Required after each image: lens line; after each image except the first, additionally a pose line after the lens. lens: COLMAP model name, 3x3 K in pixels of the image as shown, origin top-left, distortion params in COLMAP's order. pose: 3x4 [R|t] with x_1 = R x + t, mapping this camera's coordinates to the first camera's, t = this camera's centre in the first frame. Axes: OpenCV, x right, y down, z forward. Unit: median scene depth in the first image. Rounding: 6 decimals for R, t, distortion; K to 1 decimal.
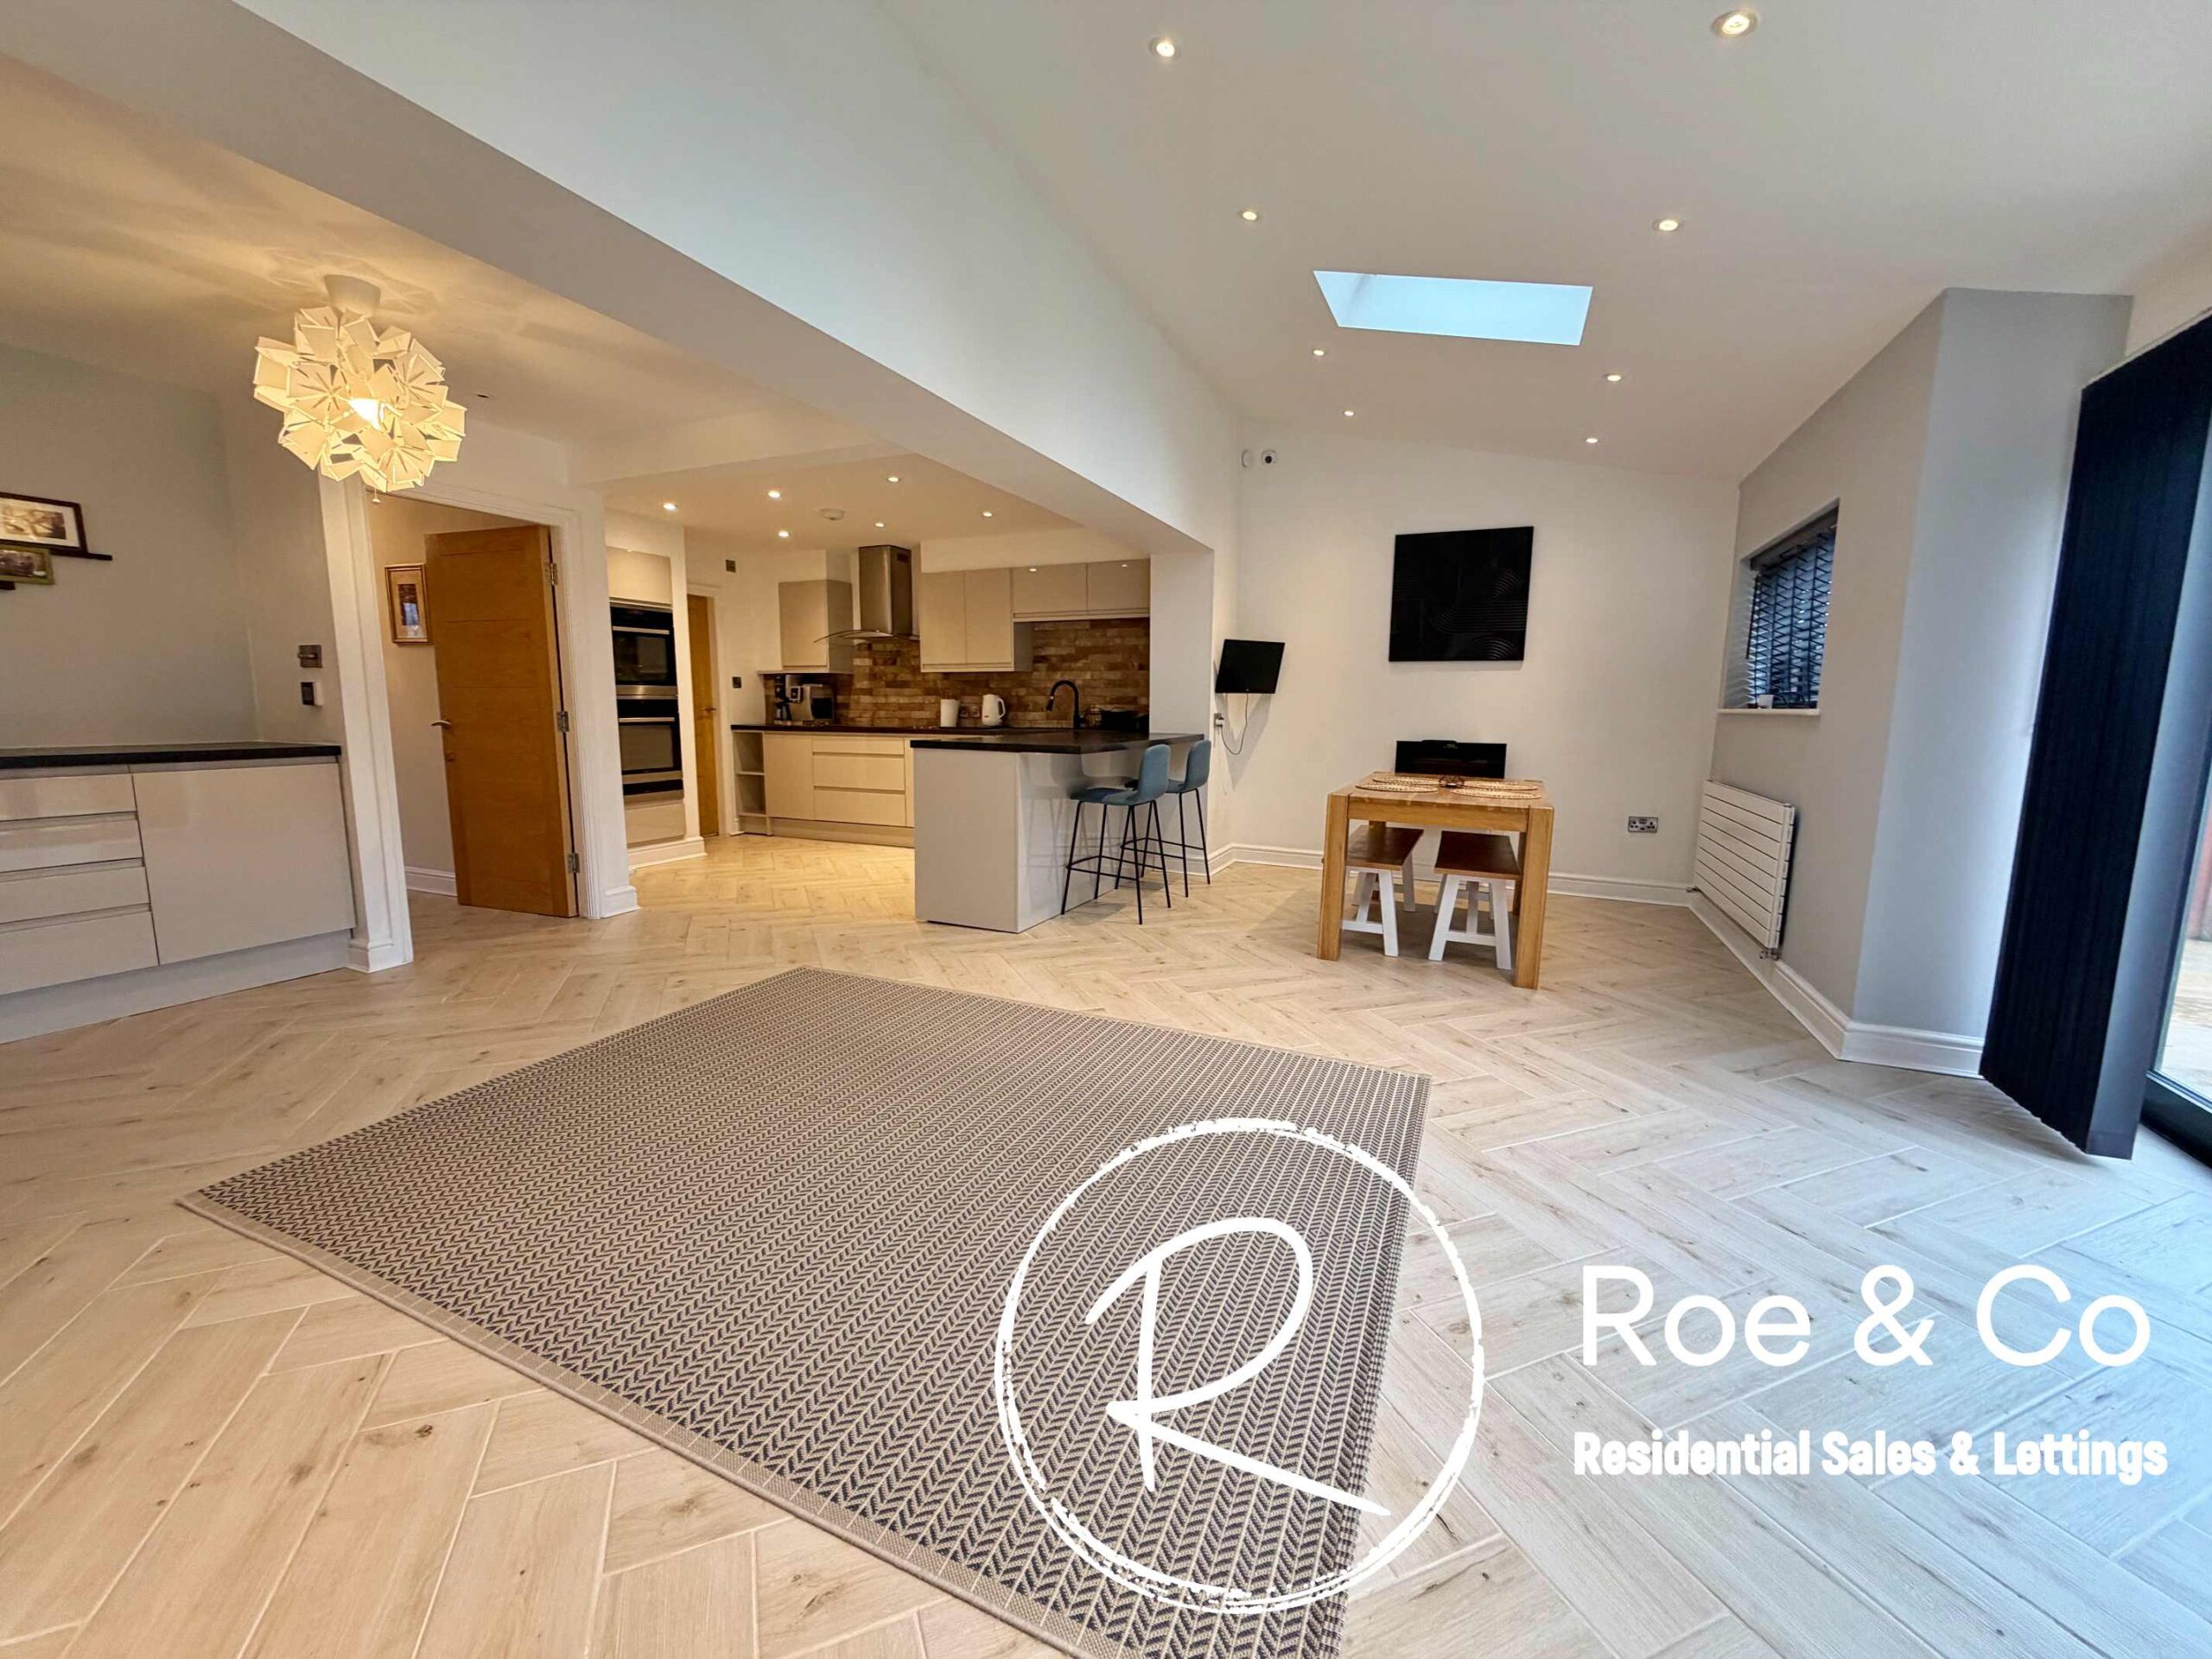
lens RADIAL K [[880.2, 0, 1098.3], [0, 880.2, 825.3], [0, 0, 1]] dist [0.000812, -0.000307]
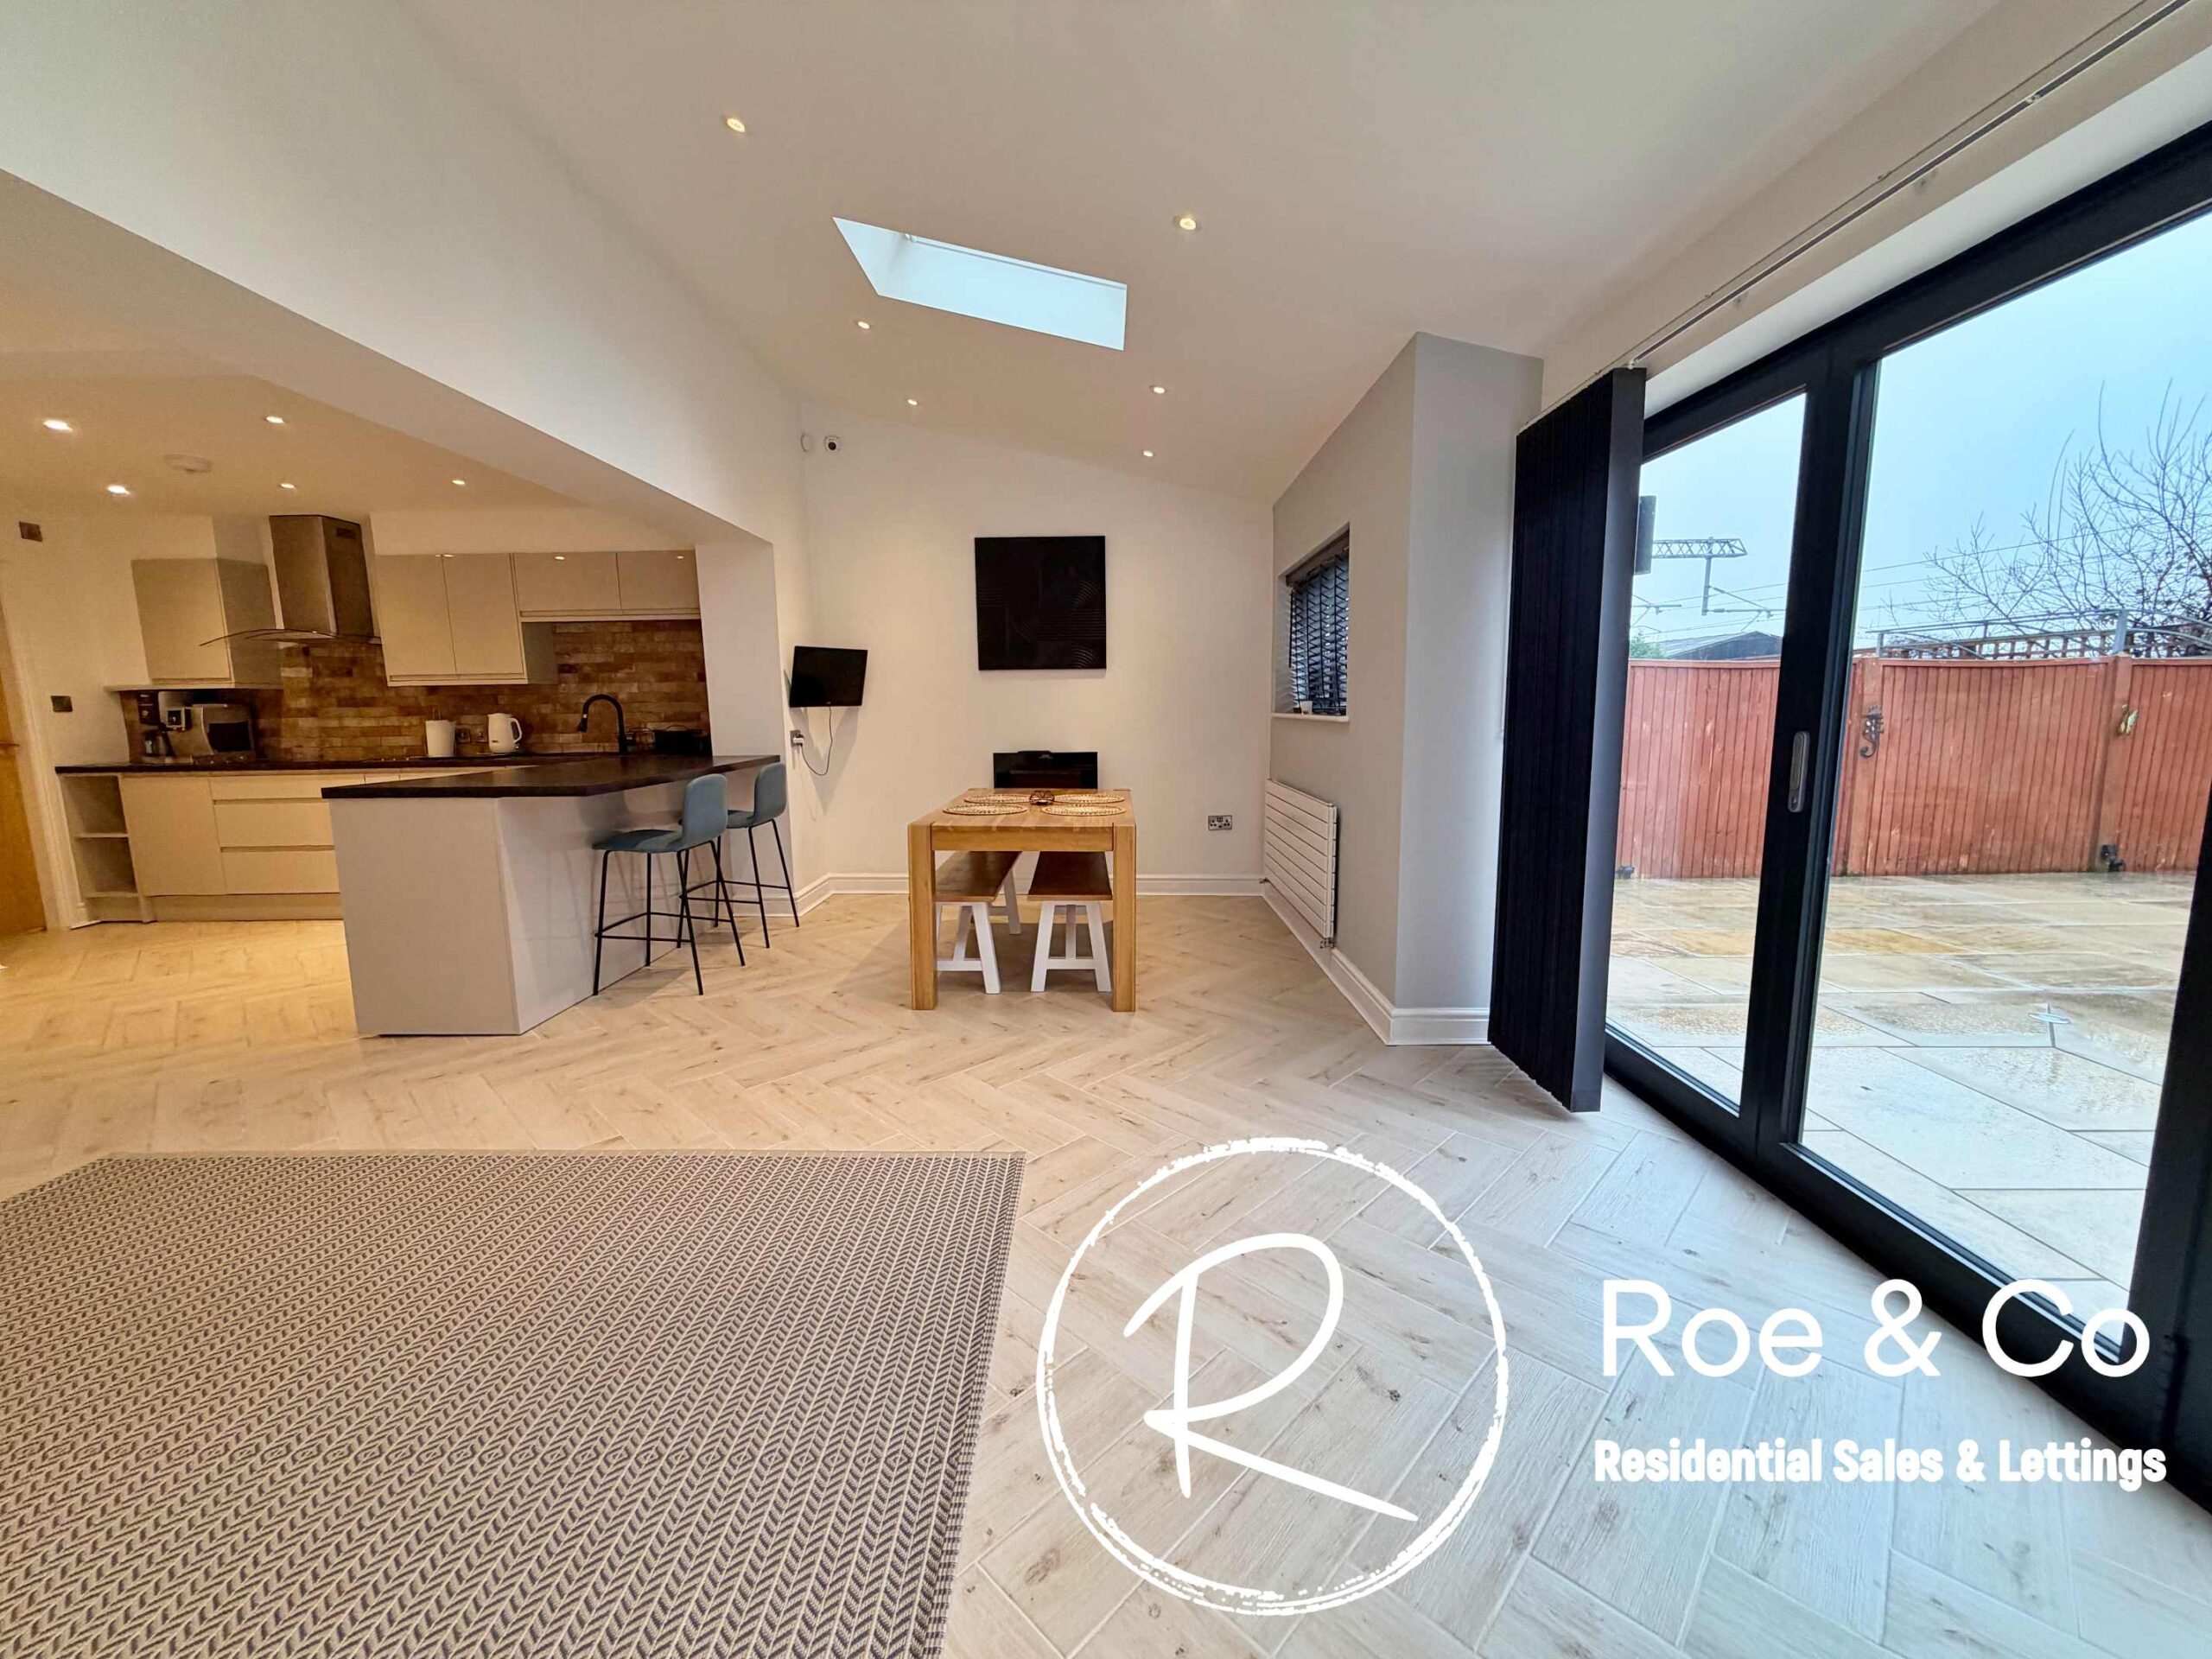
lens RADIAL K [[880.2, 0, 1098.3], [0, 880.2, 825.3], [0, 0, 1]] dist [0.000812, -0.000307]
pose [[0.915012, -0.075920, 0.396218, 0.061934], [0.076756, 0.996955, 0.013769, -0.023256], [-0.396057, 0.017814, 0.918053, 0.082095]]
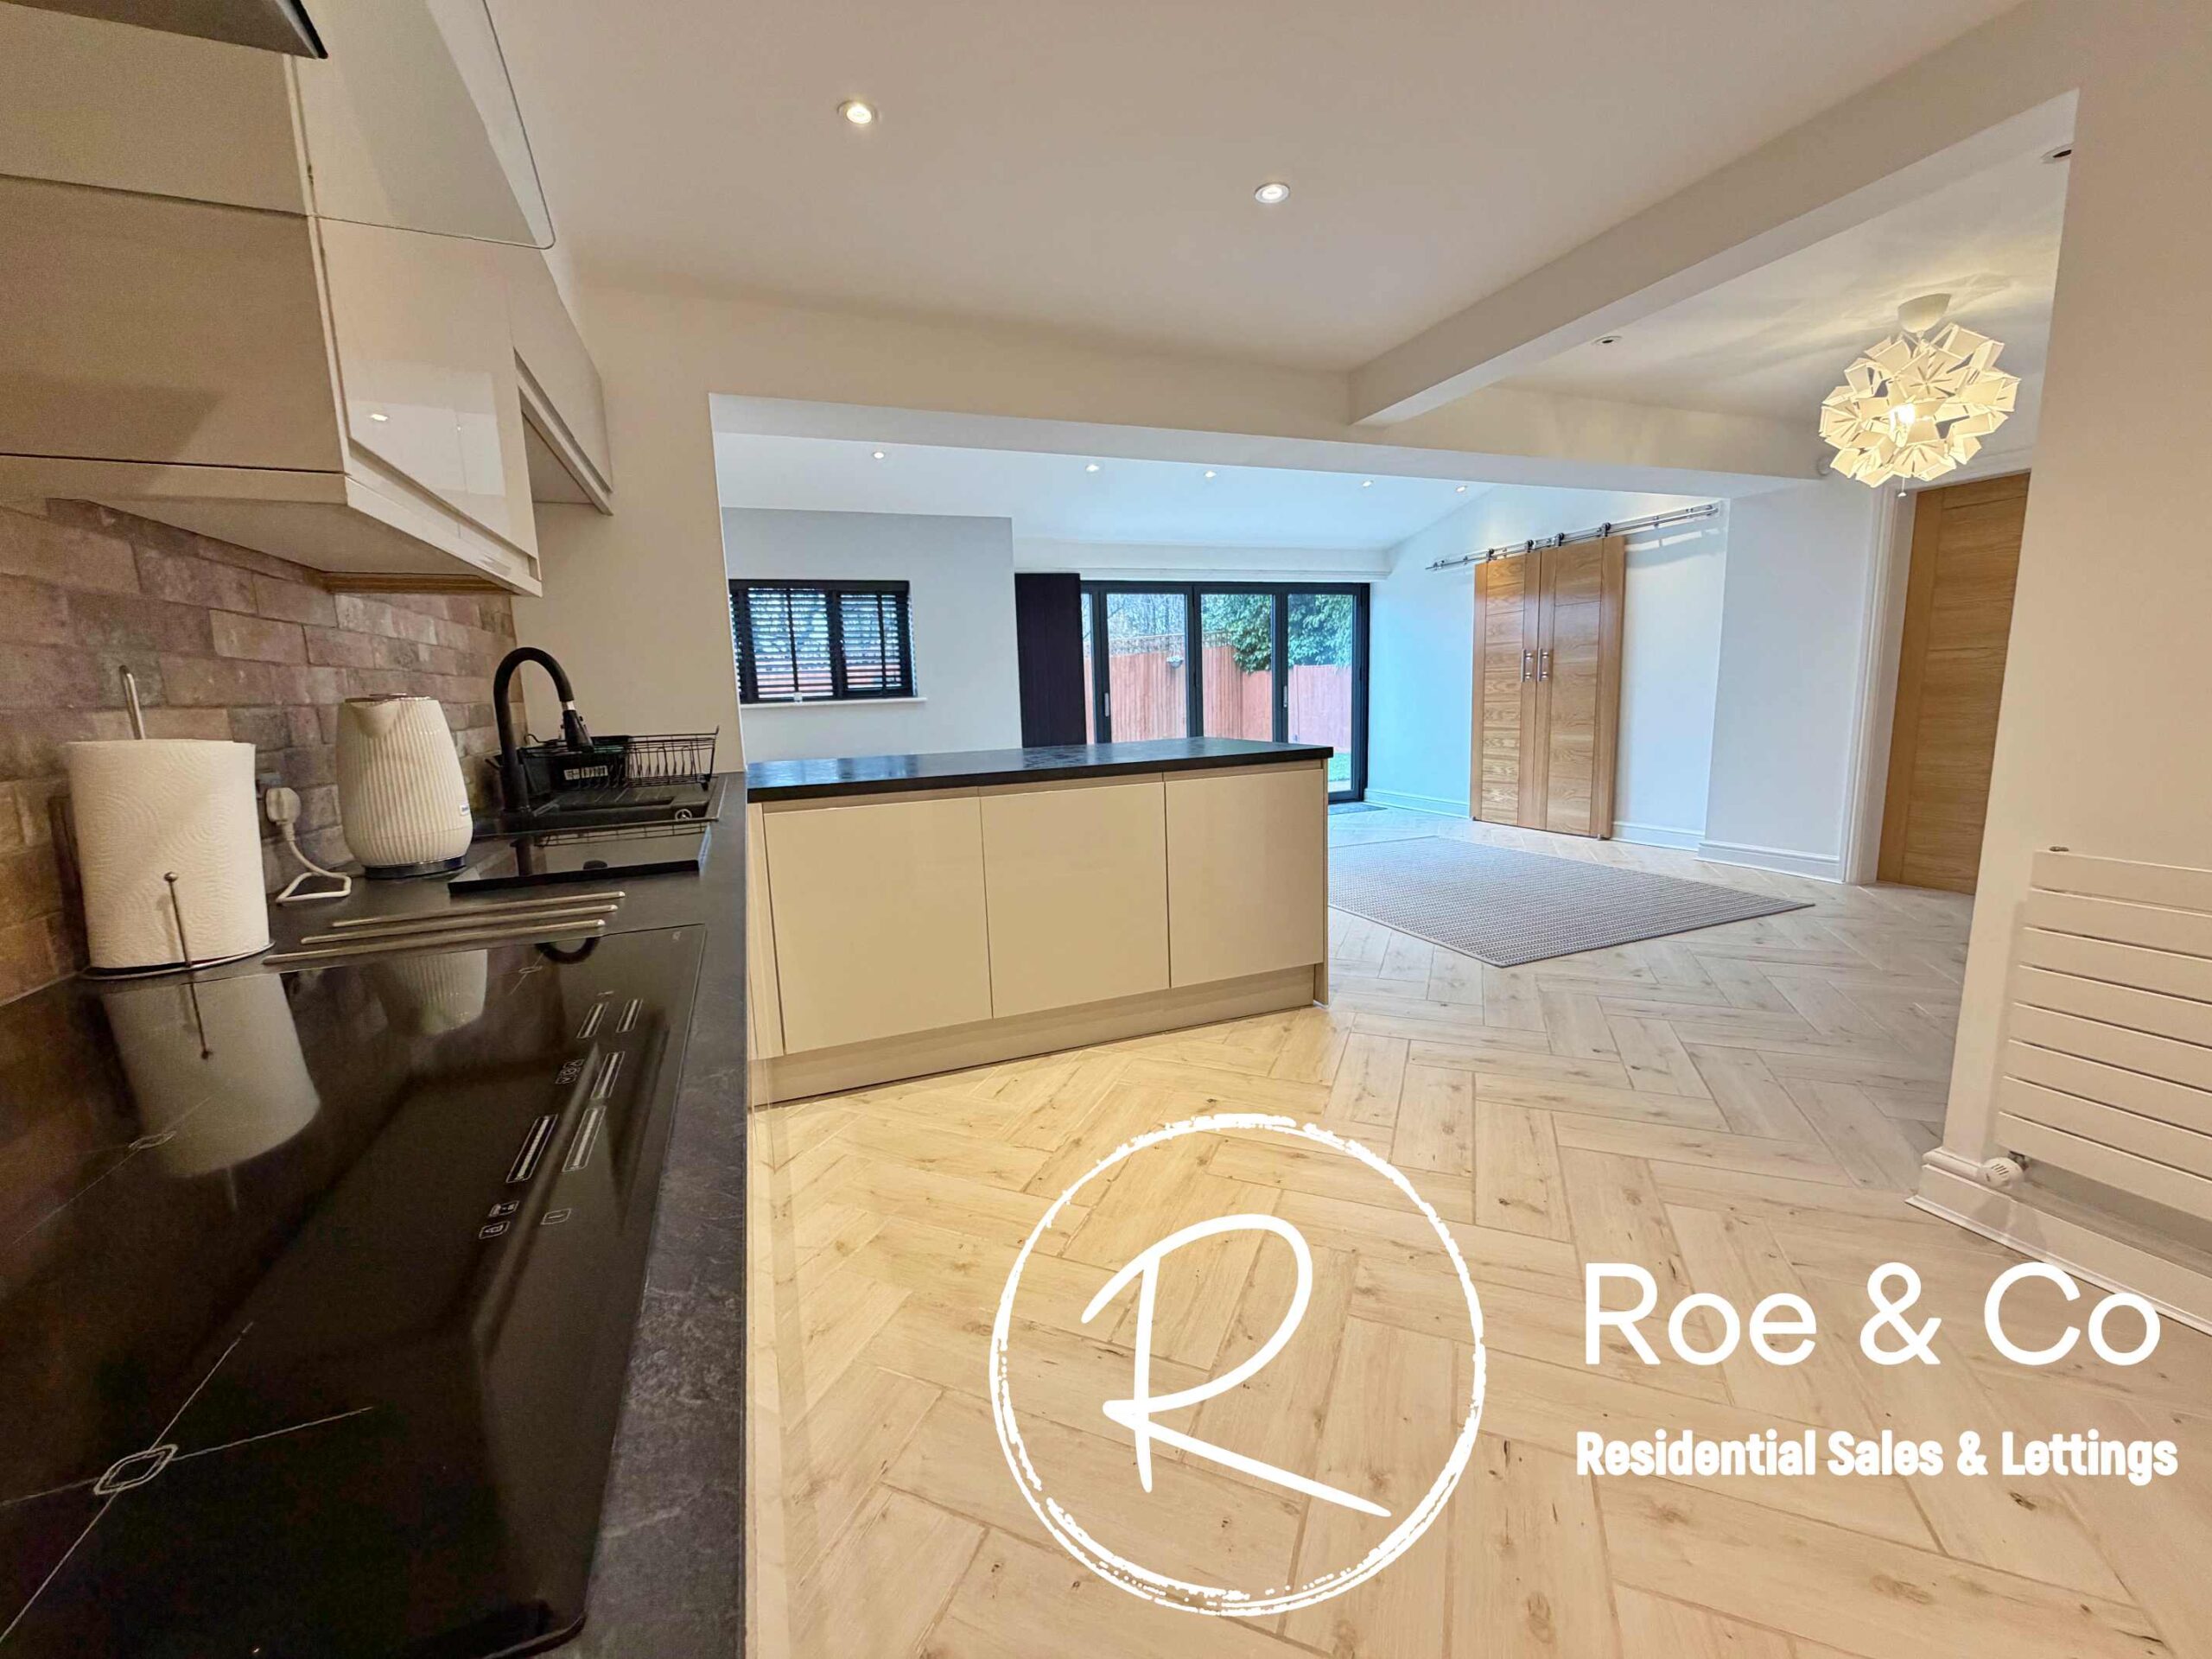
lens RADIAL K [[880.2, 0, 1098.3], [0, 880.2, 825.3], [0, 0, 1]] dist [0.000812, -0.000307]
pose [[-0.715523, -0.093929, 0.692246, -0.458193], [0.123861, 0.958163, 0.258036, -0.193465], [-0.687521, 0.270373, -0.673953, 1.307738]]
